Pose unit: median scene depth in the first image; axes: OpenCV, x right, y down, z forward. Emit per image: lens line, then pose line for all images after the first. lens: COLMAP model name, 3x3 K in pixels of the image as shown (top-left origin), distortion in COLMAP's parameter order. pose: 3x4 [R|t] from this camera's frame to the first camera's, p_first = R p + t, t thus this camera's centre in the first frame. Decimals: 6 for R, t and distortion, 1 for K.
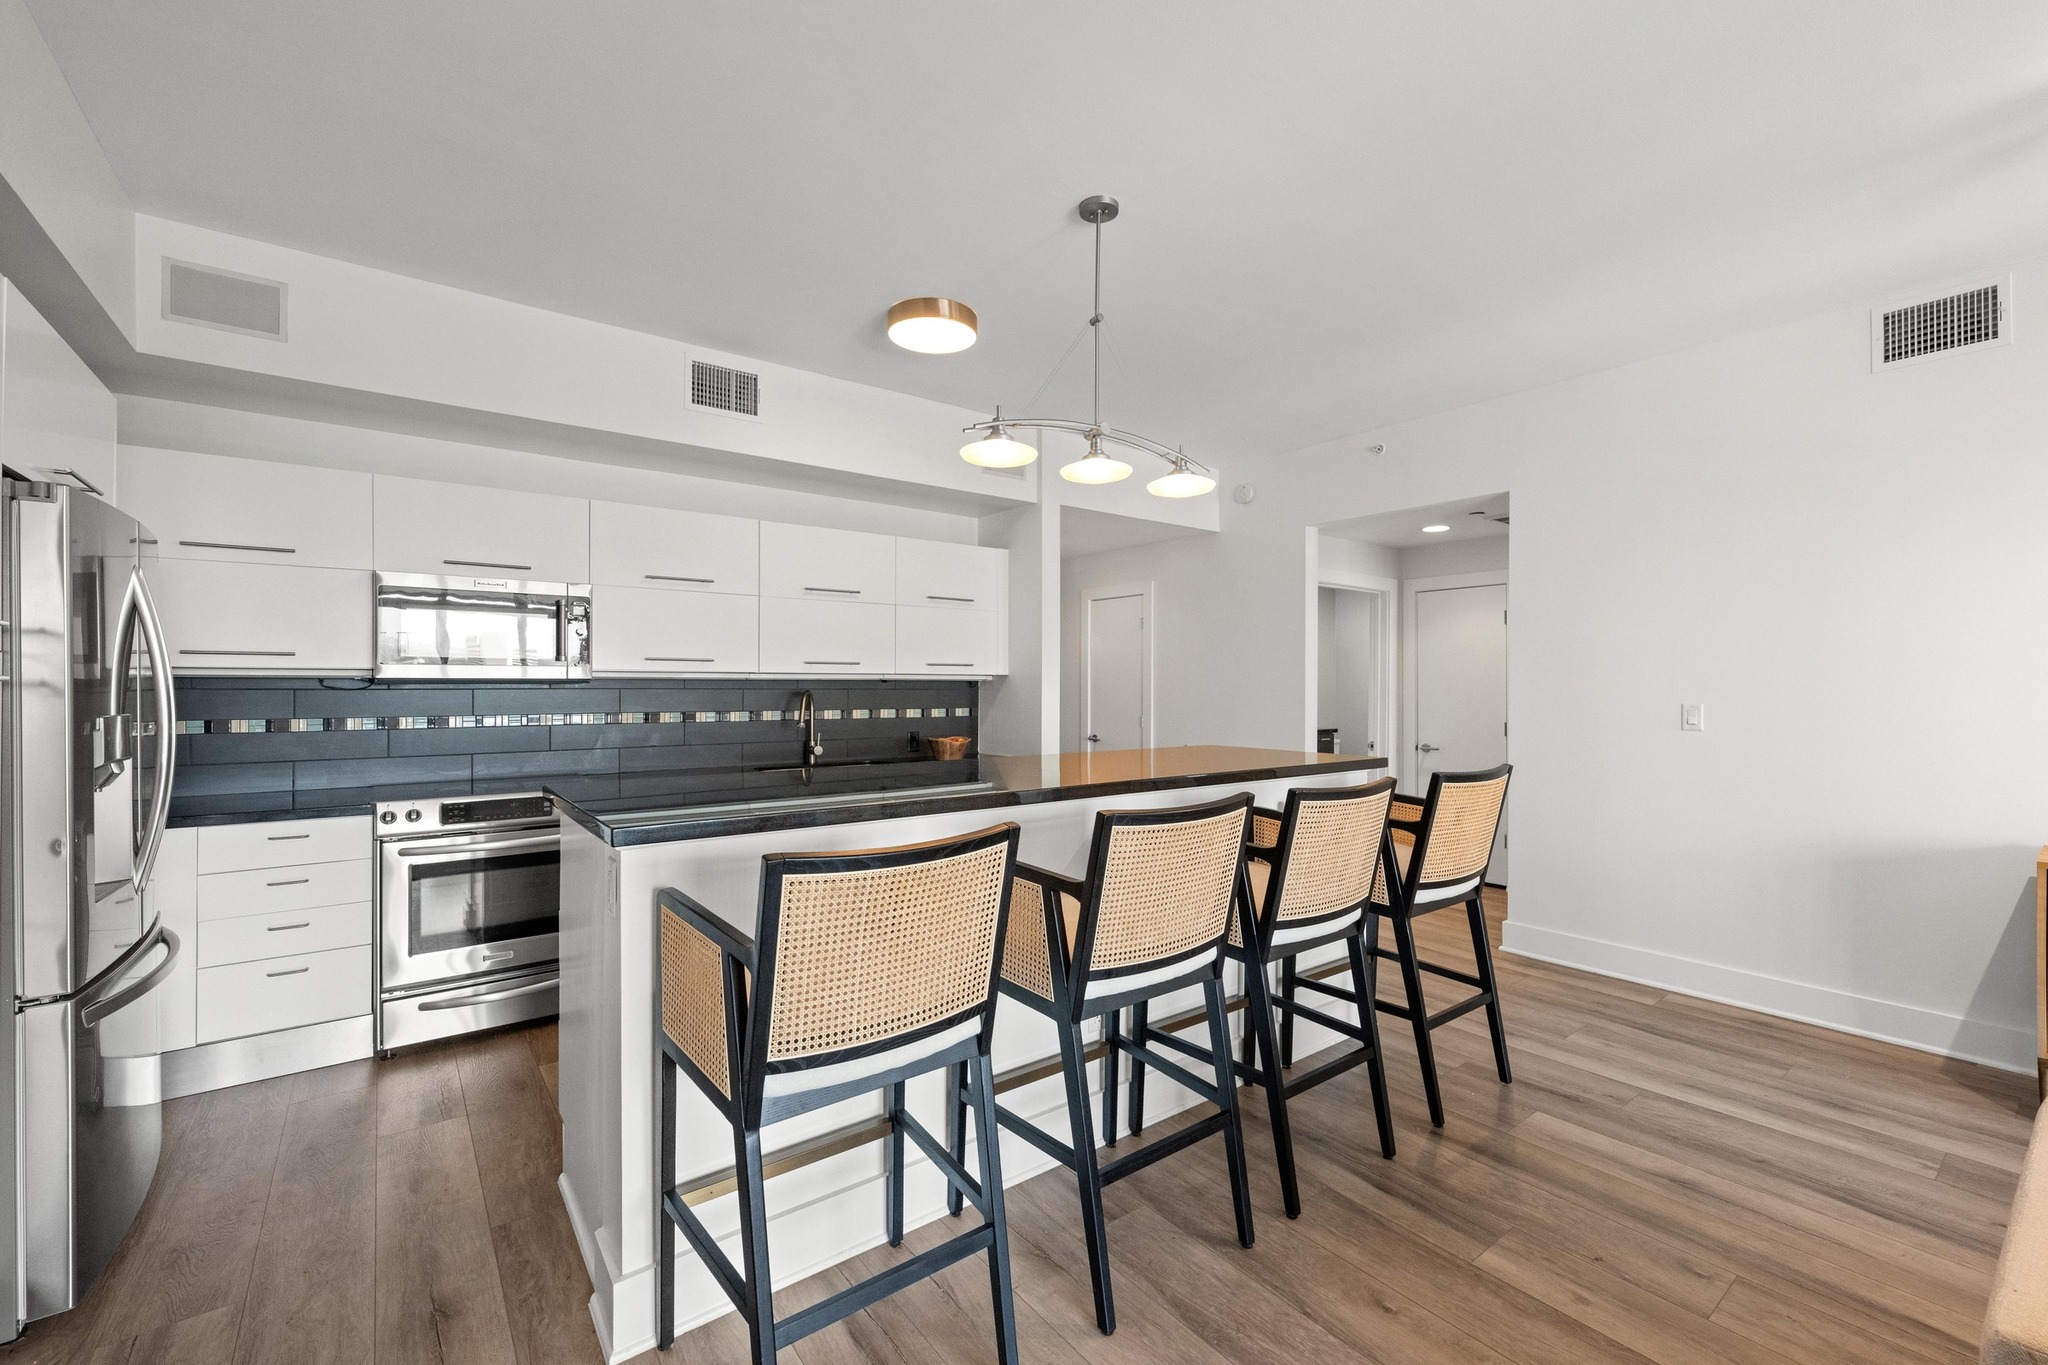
lens RADIAL K [[839.6, 0, 1027.4], [0, 839.6, 689.7], [0, 0, 1]] dist [0.000189, -0.000037]
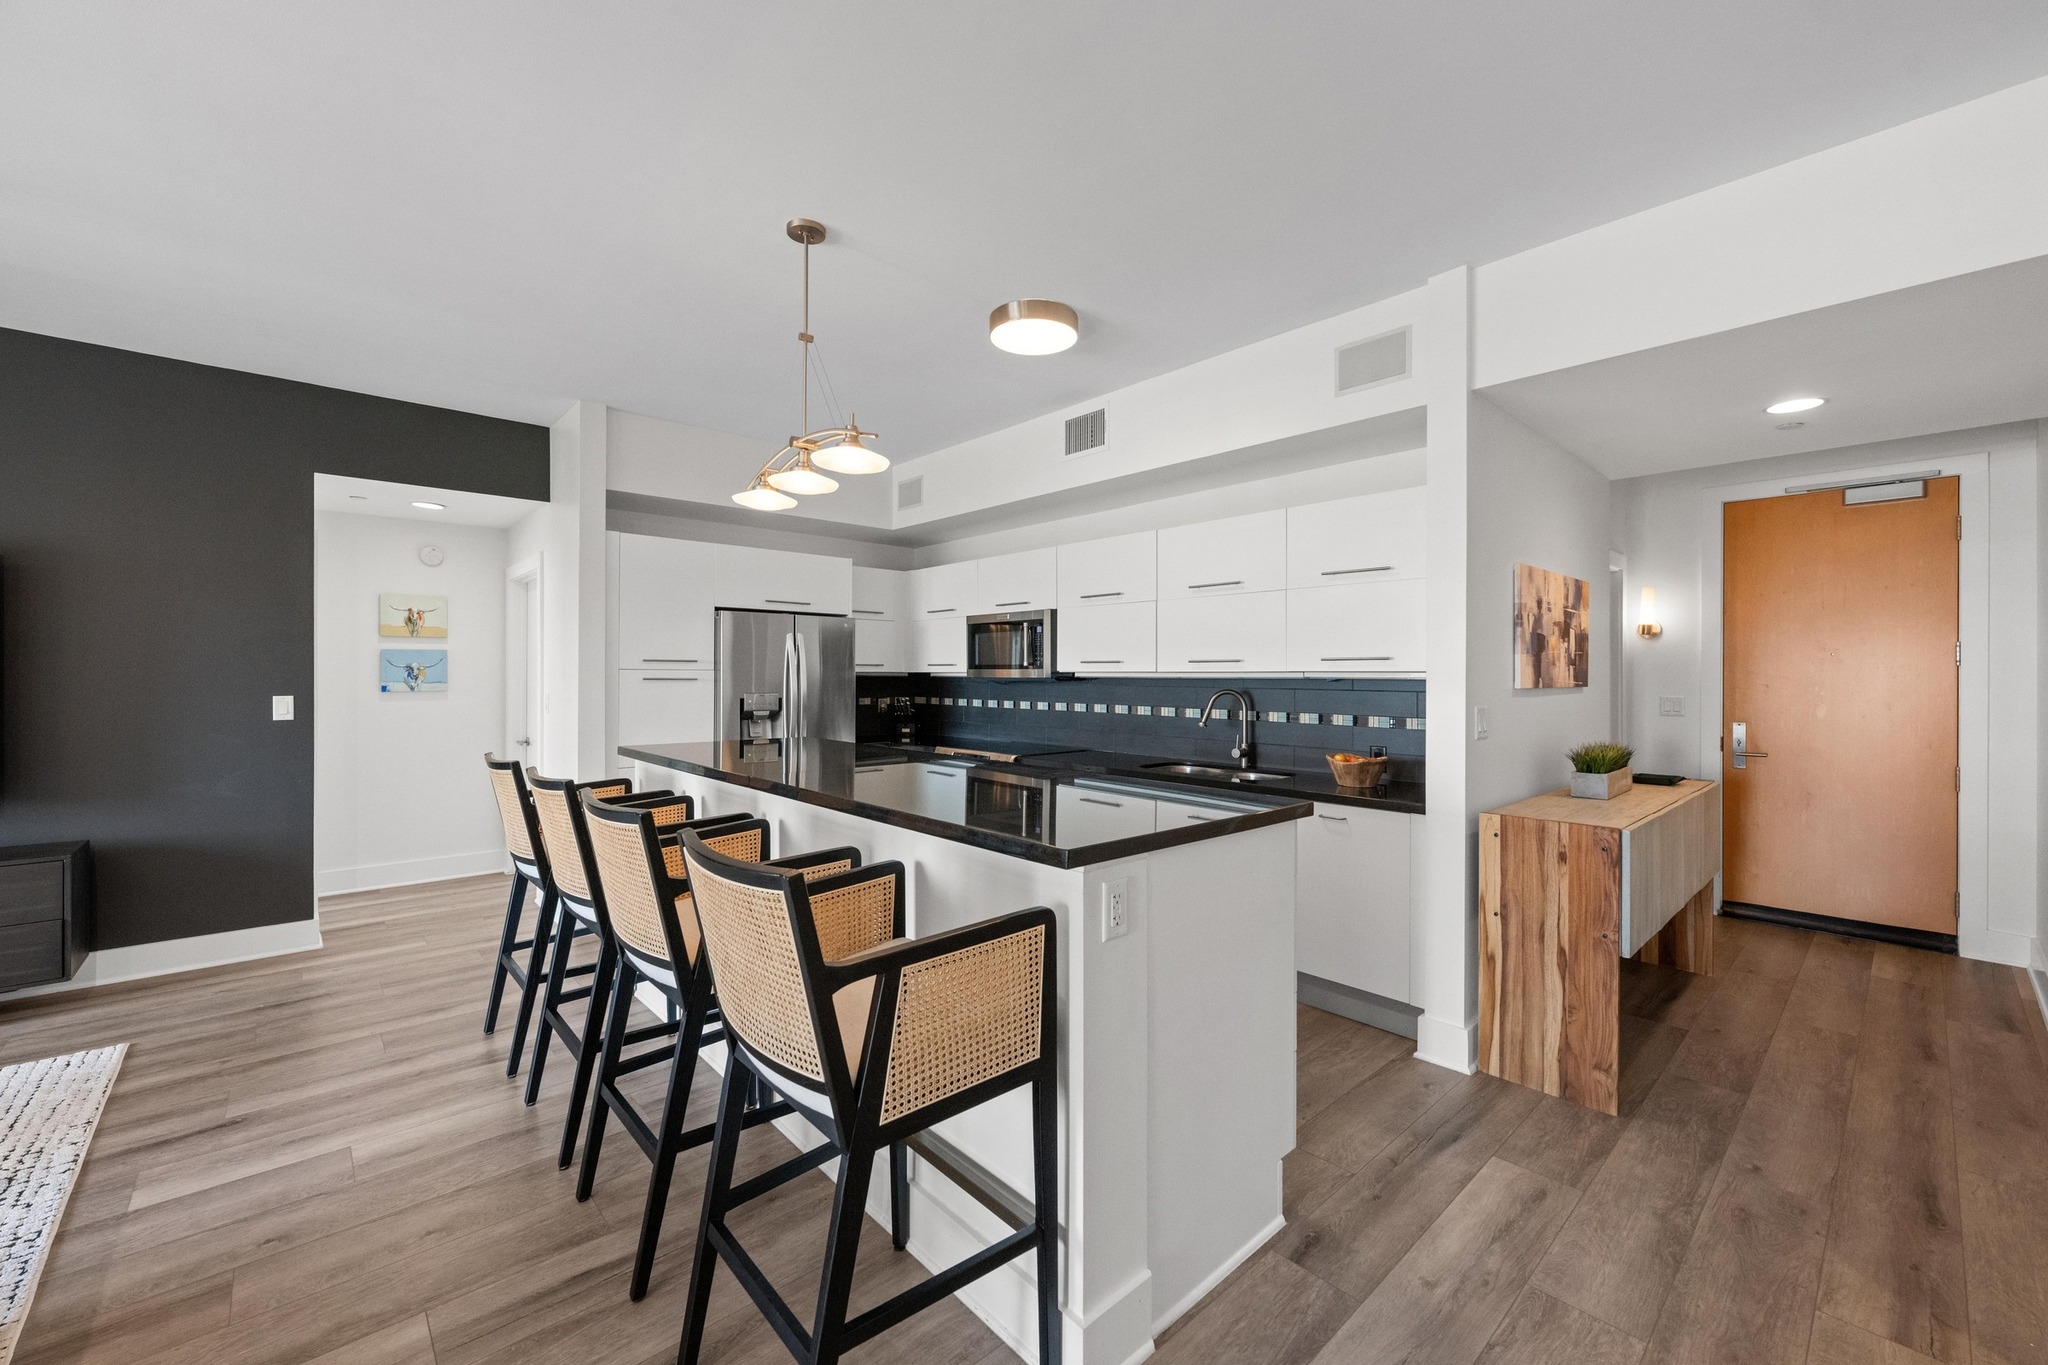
lens RADIAL K [[812.3, 0, 1025.5], [0, 812.3, 677.5], [0, 0, 1]] dist [-0.001865, -0.000185]
pose [[0.087154, -0.000043, -0.996195, 0.693967], [-0.011235, 0.999936, -0.001026, -0.010048], [0.996132, 0.011282, 0.087148, 0.740319]]
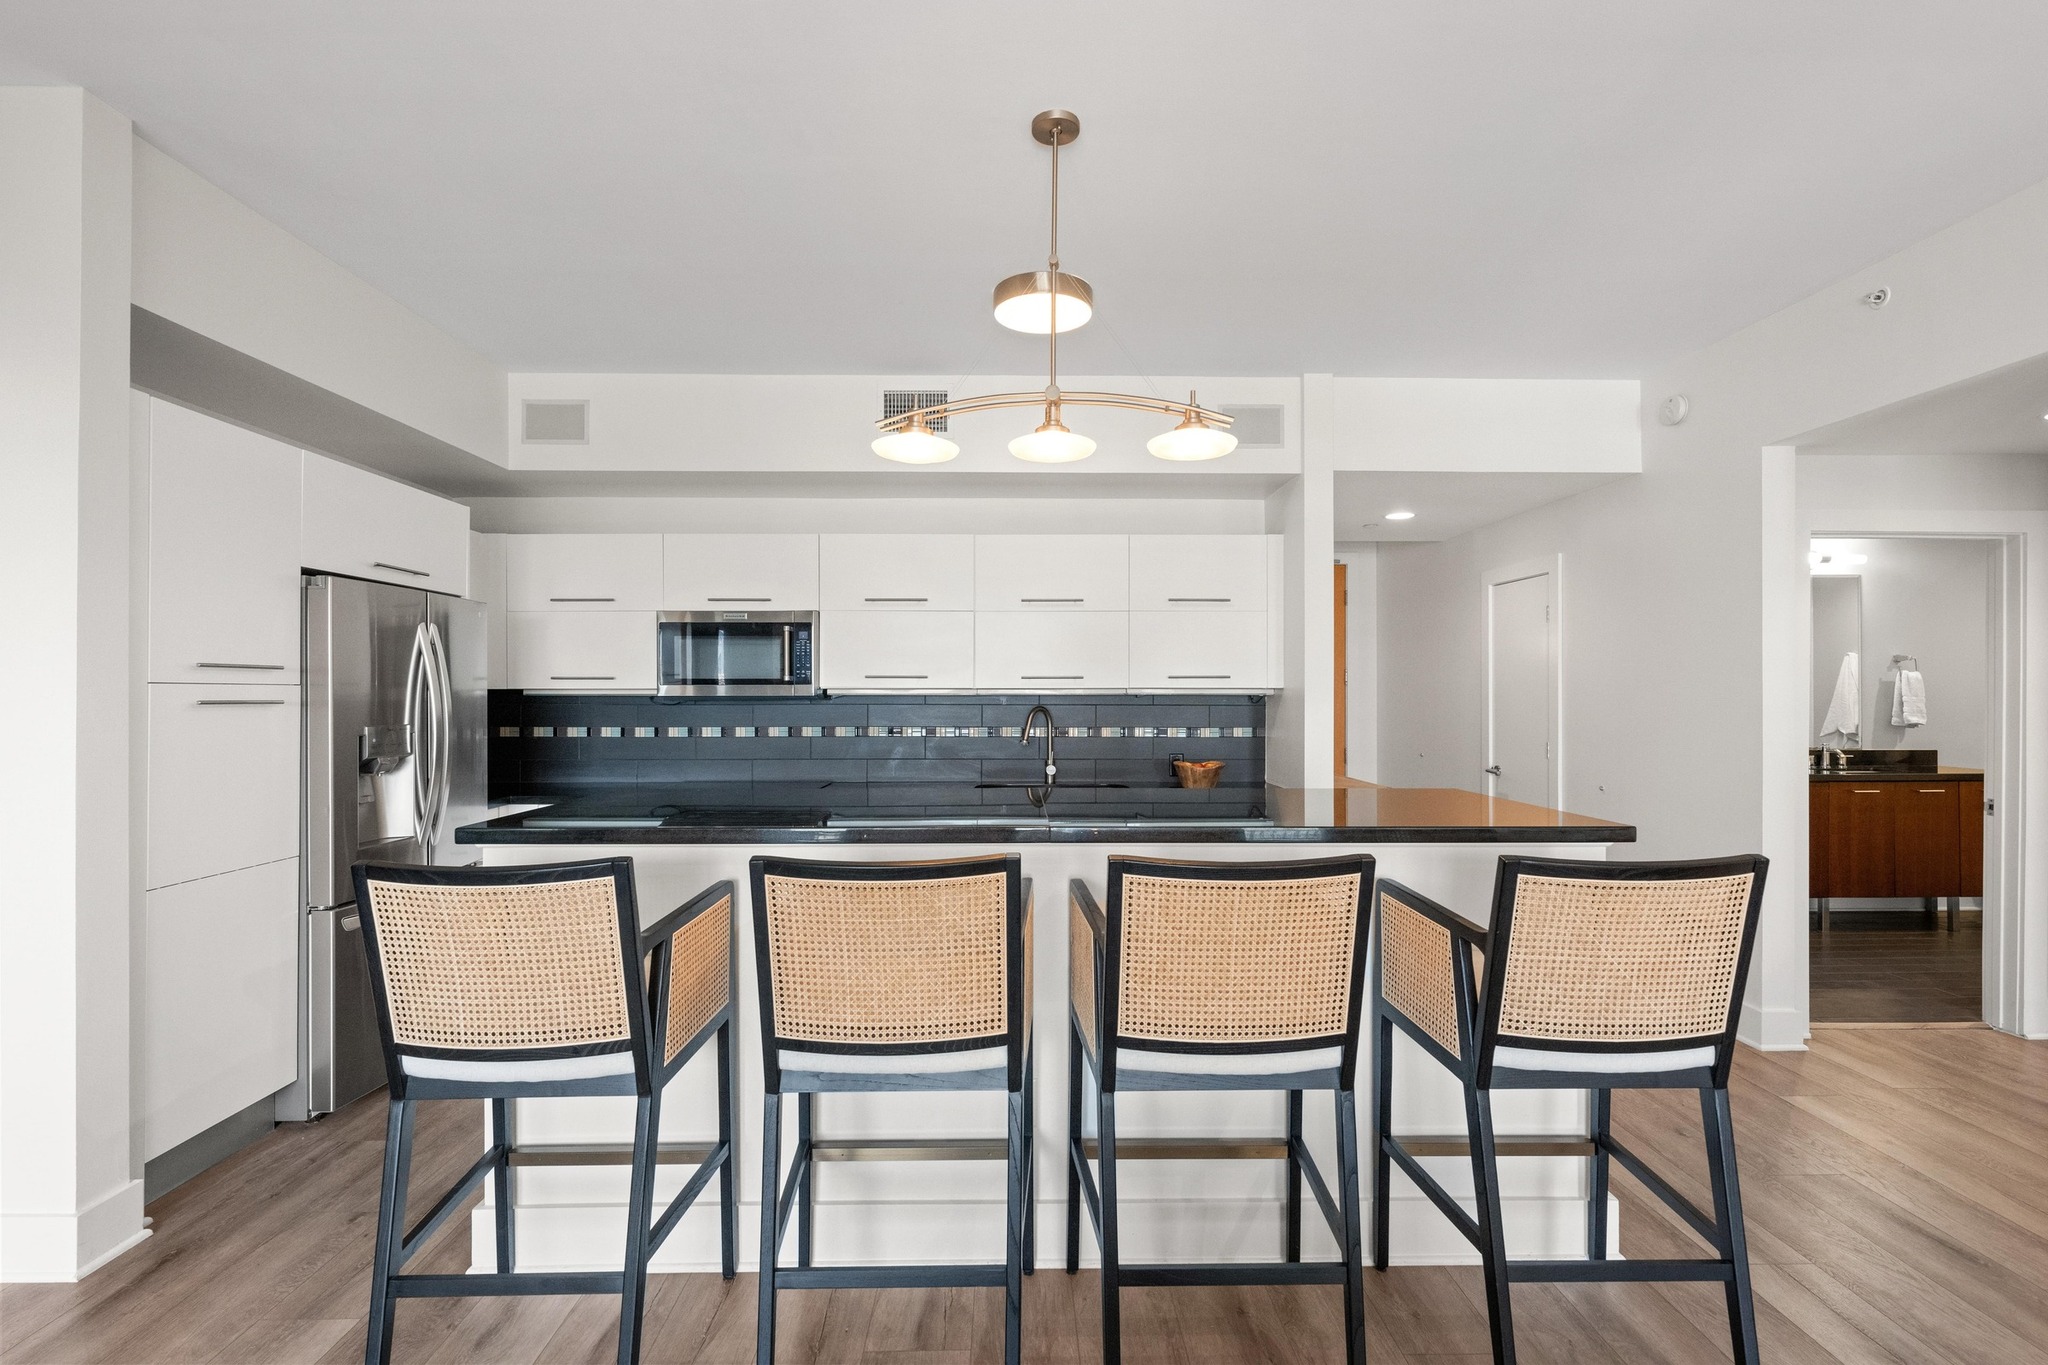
lens RADIAL K [[920.6, 0, 1024.5], [0, 920.6, 693.9], [0, 0, 1]] dist [0.000287, 0.000173]
pose [[0.805851, -0.003482, -0.592107, 0.367919], [-0.001209, 0.999971, -0.007526, -0.005653], [0.592117, 0.006781, 0.805824, 0.161848]]
